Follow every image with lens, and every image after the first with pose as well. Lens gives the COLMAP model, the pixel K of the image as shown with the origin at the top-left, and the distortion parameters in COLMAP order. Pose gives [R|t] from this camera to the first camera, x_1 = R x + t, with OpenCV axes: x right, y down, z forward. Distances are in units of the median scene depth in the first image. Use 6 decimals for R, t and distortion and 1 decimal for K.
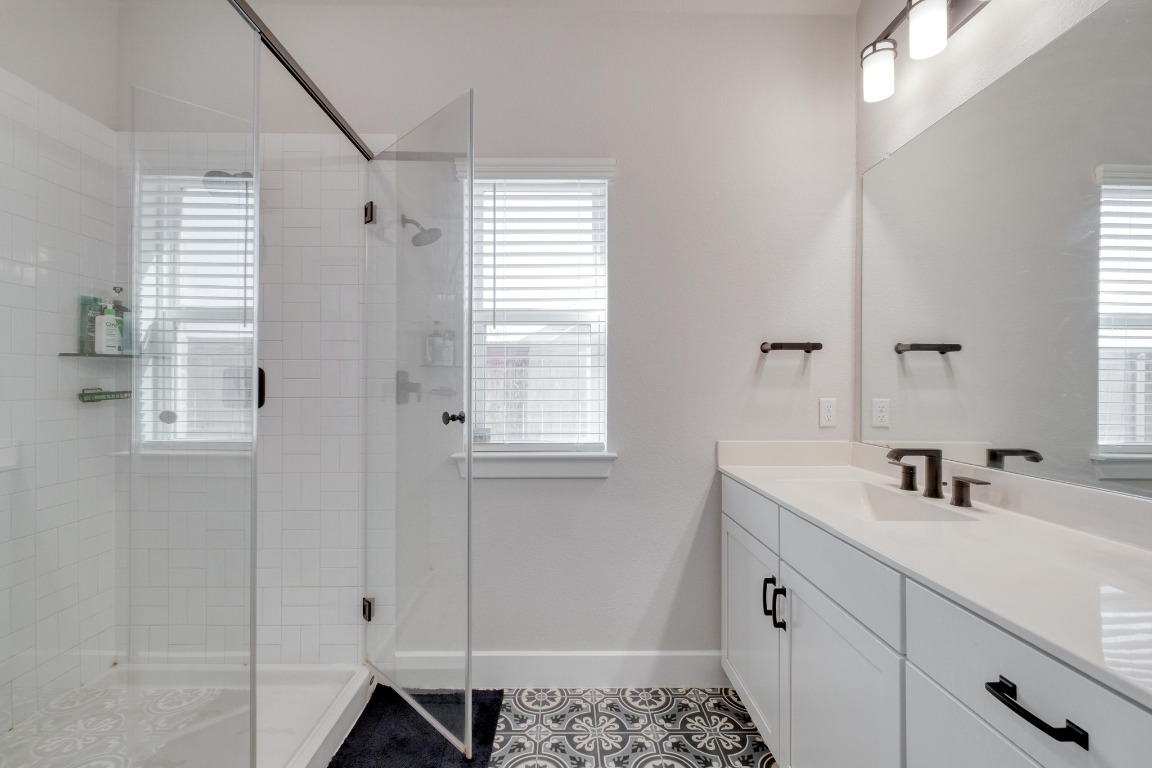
lens RADIAL K [[497.0, 0, 578.4], [0, 497.0, 379.5], [0, 0, 1]] dist [0.010326, -0.003853]
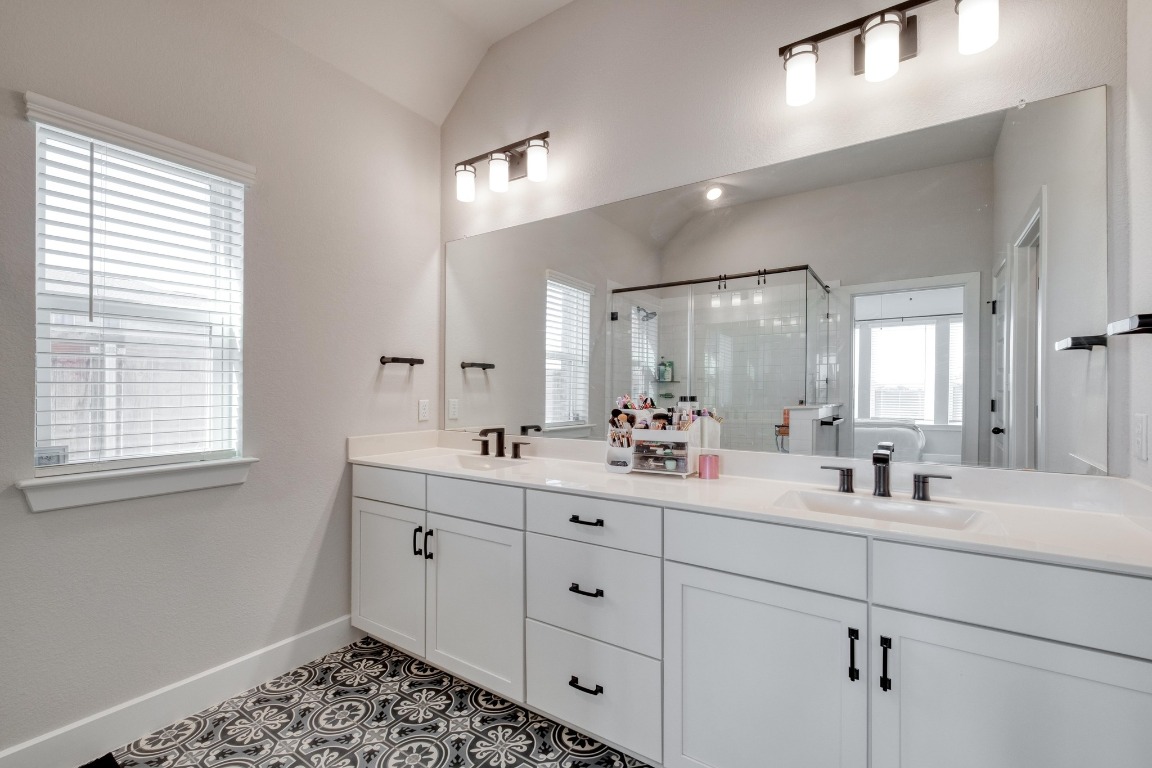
lens RADIAL K [[497.0, 0, 568.7], [0, 497.0, 387.7], [0, 0, 1]] dist [0.010326, -0.003853]
pose [[0.580452, 0.003015, 0.814289, -0.382922], [-0.003547, 0.999993, -0.001175, 0.004914], [-0.814286, -0.002206, 0.580459, -0.114143]]
